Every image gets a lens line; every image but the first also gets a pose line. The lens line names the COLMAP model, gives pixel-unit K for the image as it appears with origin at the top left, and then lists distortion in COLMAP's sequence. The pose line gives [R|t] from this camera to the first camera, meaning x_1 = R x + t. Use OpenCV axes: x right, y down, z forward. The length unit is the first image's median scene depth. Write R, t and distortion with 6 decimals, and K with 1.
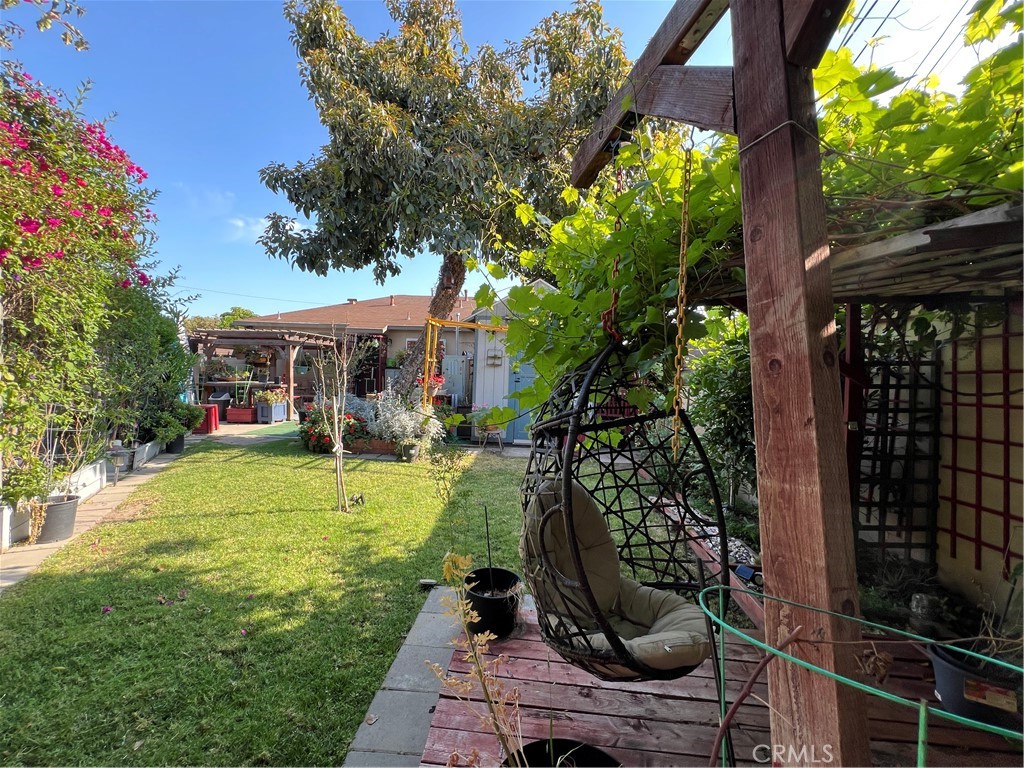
lens RADIAL K [[410.5, 0, 508.3], [0, 410.5, 384.4], [0, 0, 1]] dist [-0.002640, 0.000866]
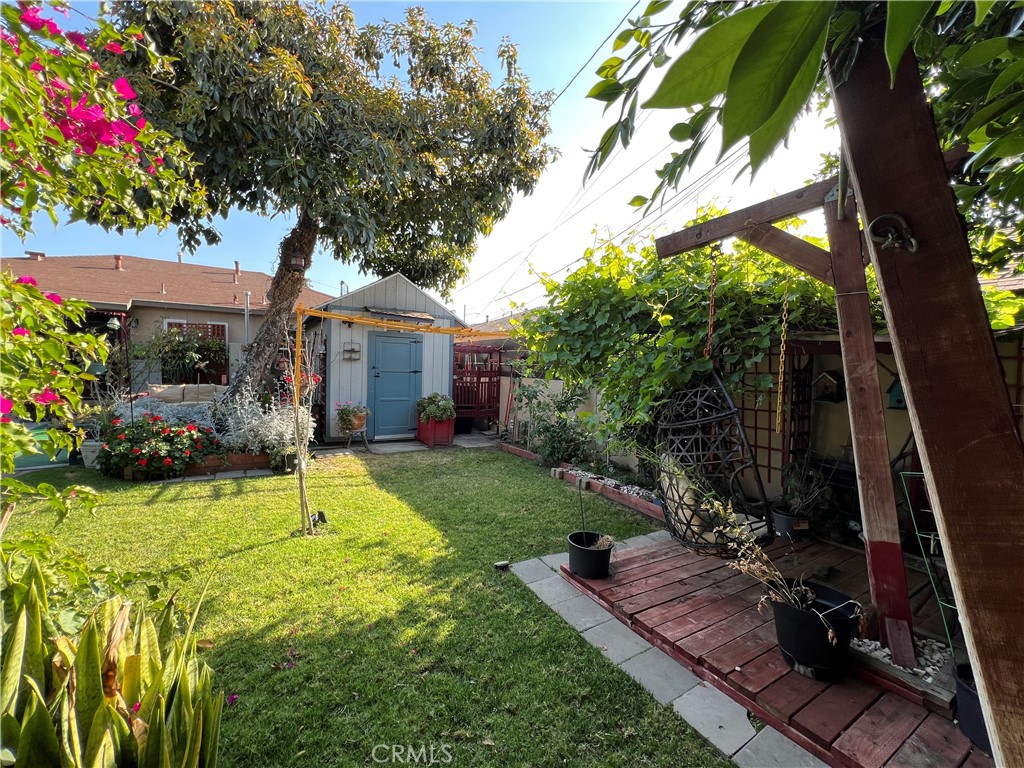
lens RADIAL K [[410.5, 0, 512.8], [0, 410.5, 390.2], [0, 0, 1]] dist [-0.002640, 0.000866]
pose [[0.817472, -0.039577, 0.574607, -0.637852], [0.011308, 0.998547, 0.052689, -0.050725], [-0.575857, -0.036574, 0.816732, 0.046917]]
